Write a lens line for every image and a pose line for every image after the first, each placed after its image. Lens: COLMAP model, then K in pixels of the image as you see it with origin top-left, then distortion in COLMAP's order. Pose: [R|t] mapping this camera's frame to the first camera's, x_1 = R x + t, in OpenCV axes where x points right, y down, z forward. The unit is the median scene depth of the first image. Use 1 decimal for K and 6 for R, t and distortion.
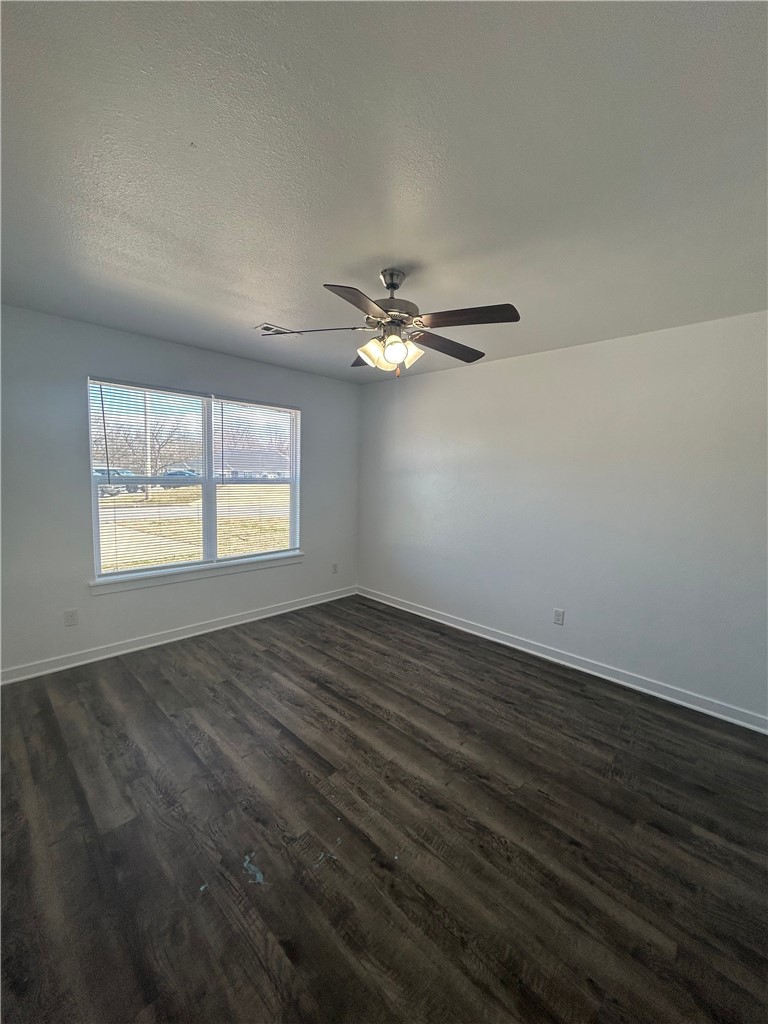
lens RADIAL K [[409.0, 0, 384.0], [0, 409.0, 512.0], [0, 0, 1]] dist [0.000721, 0.000393]
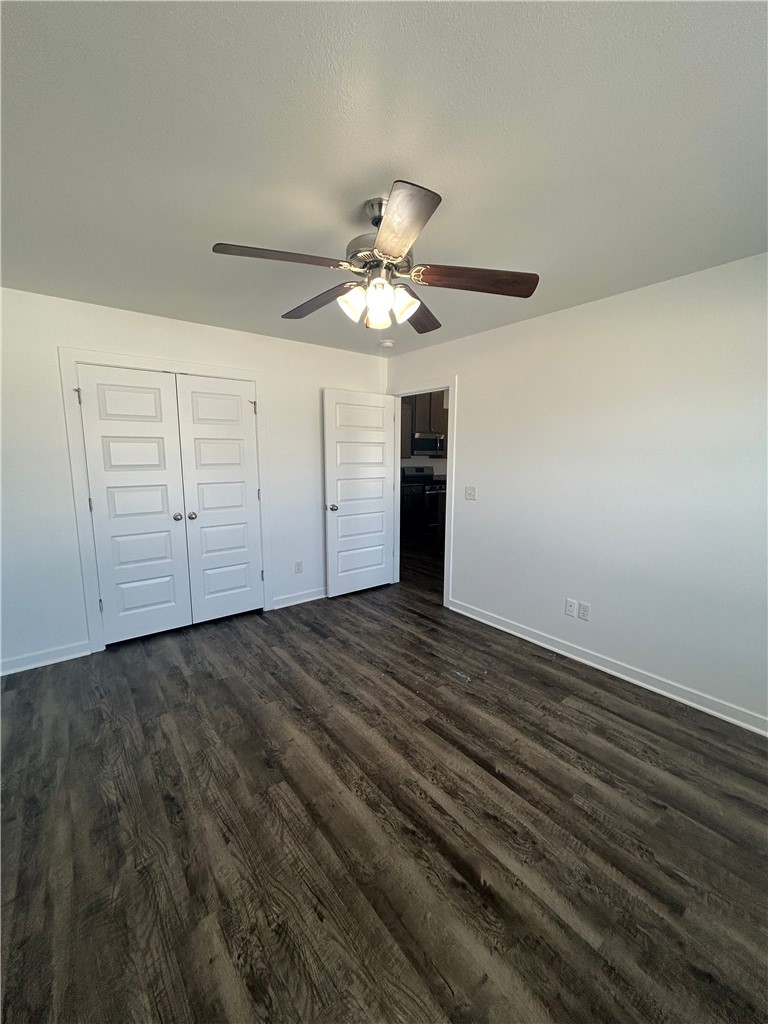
lens RADIAL K [[409.0, 0, 384.0], [0, 409.0, 512.0], [0, 0, 1]] dist [0.000721, 0.000393]
pose [[-0.990729, -0.054308, 0.124523, -0.109924], [-0.022560, 0.969661, 0.243409, -0.176352], [-0.133965, 0.238343, -0.961897, 1.798980]]
